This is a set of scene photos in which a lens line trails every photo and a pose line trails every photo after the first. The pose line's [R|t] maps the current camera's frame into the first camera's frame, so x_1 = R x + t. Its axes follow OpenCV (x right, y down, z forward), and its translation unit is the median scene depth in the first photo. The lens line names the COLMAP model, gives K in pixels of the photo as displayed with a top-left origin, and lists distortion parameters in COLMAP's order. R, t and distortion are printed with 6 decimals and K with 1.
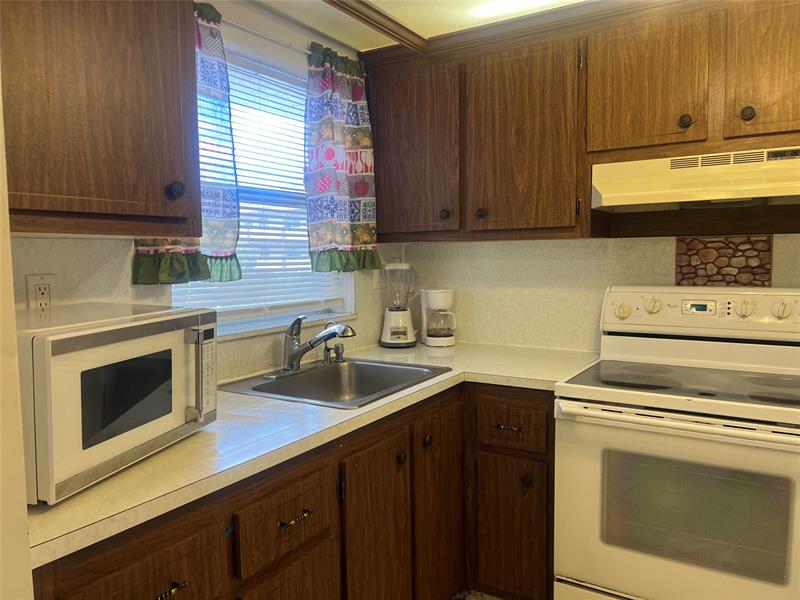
lens RADIAL K [[601.6, 0, 390.9], [0, 601.6, 305.8], [0, 0, 1]] dist [0.062015, -0.075860]
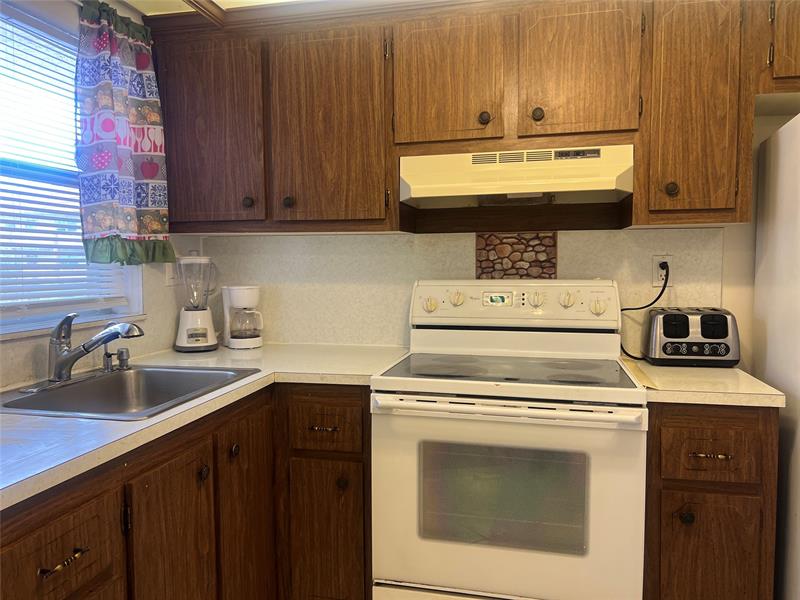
lens RADIAL K [[601.6, 0, 390.7], [0, 601.6, 304.5], [0, 0, 1]] dist [0.062015, -0.075860]
pose [[0.947372, -0.013346, 0.319856, -0.002362], [0.019944, 0.999650, -0.017360, 0.028439], [-0.319512, 0.022826, 0.947307, 0.077542]]
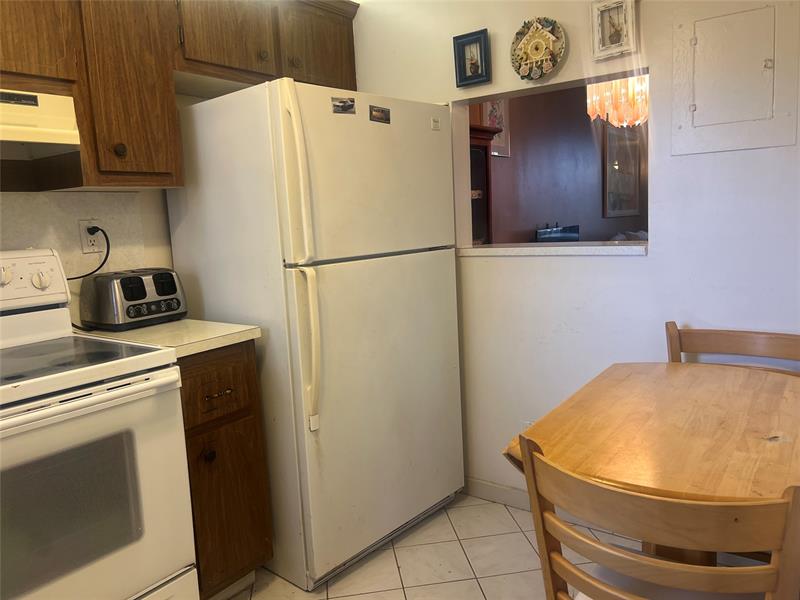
lens RADIAL K [[601.6, 0, 403.0], [0, 601.6, 292.6], [0, 0, 1]] dist [0.062015, -0.075860]
pose [[0.066875, -0.116686, 0.990915, -0.203360], [0.136076, 0.984925, 0.106797, 0.015898], [-0.988439, 0.127697, 0.081745, 0.351763]]
